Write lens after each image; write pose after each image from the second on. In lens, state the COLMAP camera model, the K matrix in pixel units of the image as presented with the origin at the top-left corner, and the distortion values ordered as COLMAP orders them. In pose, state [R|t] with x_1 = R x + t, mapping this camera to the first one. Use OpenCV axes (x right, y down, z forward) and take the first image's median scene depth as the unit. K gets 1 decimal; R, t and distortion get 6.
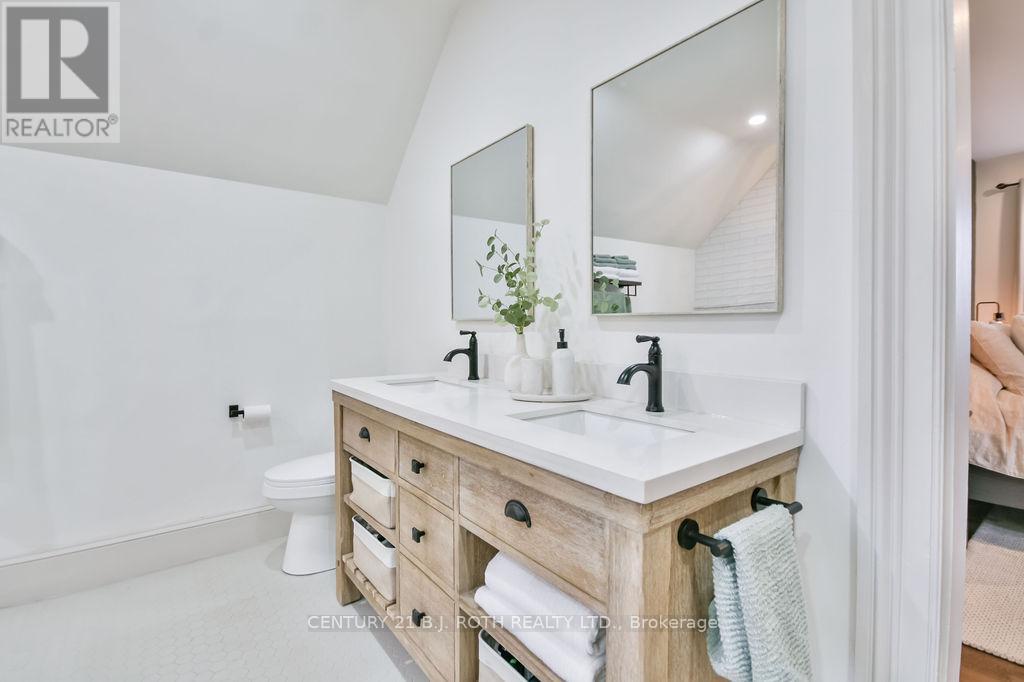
lens RADIAL K [[465.6, 0, 513.2], [0, 465.6, 322.5], [0, 0, 1]] dist [0.024325, -0.012570]
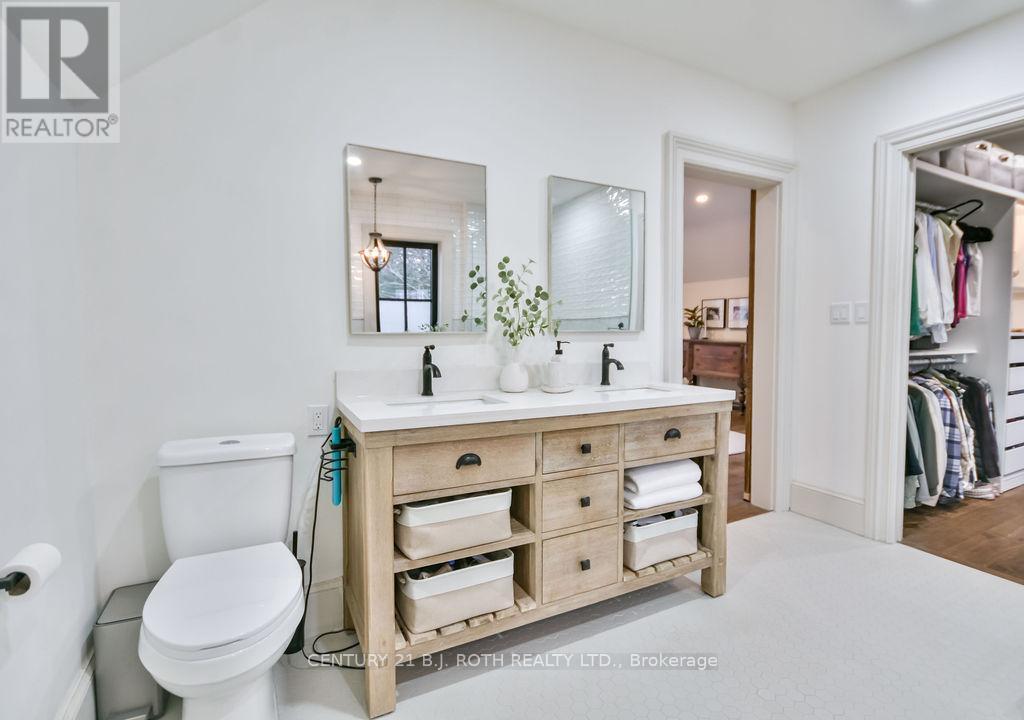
lens RADIAL K [[492.6, 0, 512.0], [0, 492.6, 360.0], [0, 0, 1]] dist [0.000144, 0.000004]
pose [[0.172314, -0.036683, 0.984359, -1.571739], [0.000331, 0.999308, 0.037182, 0.019324], [-0.985042, -0.006081, 0.172207, 0.985609]]
